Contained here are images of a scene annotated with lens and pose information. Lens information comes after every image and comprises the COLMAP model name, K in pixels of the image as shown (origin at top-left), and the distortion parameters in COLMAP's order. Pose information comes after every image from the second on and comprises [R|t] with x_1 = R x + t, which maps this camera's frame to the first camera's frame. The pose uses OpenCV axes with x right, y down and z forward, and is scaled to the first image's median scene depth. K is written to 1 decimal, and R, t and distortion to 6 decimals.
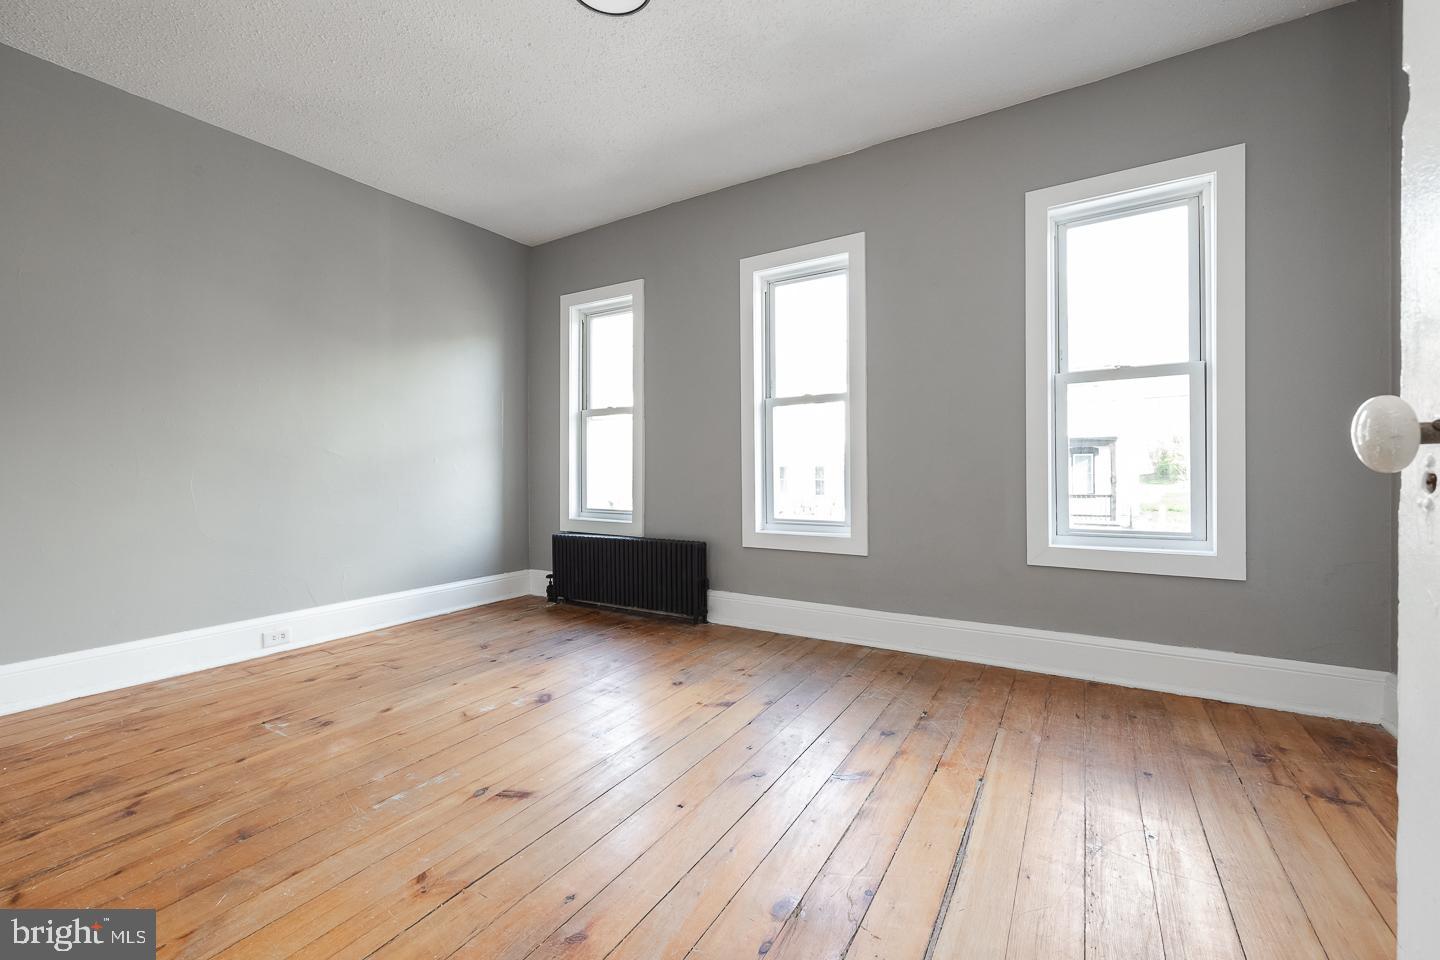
lens RADIAL K [[578.7, 0, 726.9], [0, 578.7, 475.8], [0, 0, 1]] dist [0.001155, 0.000367]
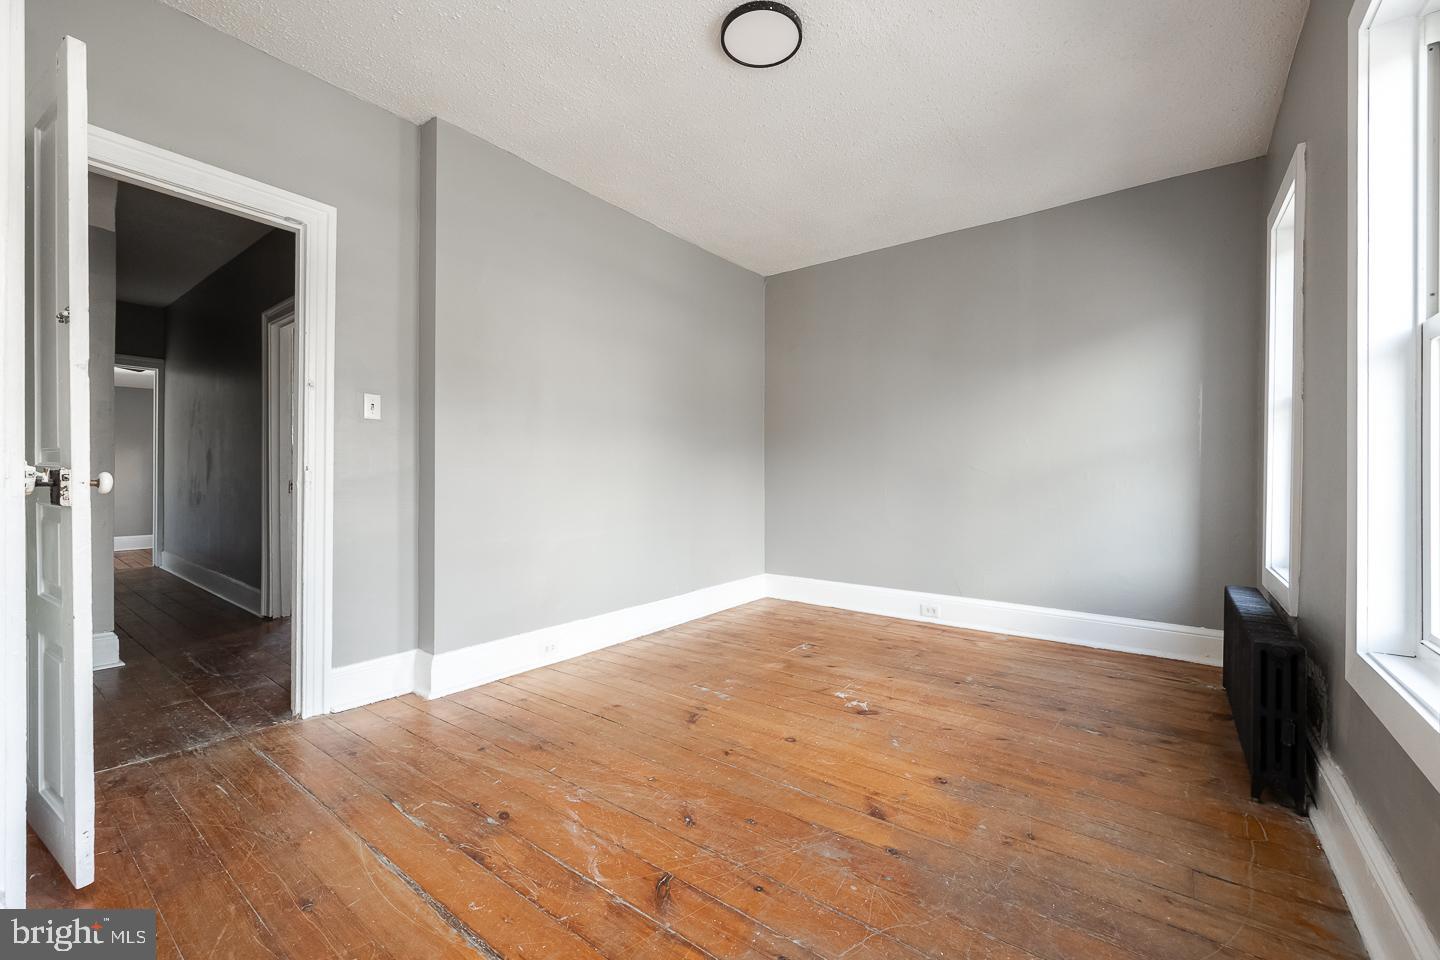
lens RADIAL K [[578.7, 0, 726.9], [0, 578.7, 475.8], [0, 0, 1]] dist [0.001155, 0.000367]
pose [[-0.086026, 0.004144, -0.996284, 0.615835], [-0.016060, 0.999856, 0.005545, -0.026857], [0.996163, 0.016477, -0.085947, 0.720799]]
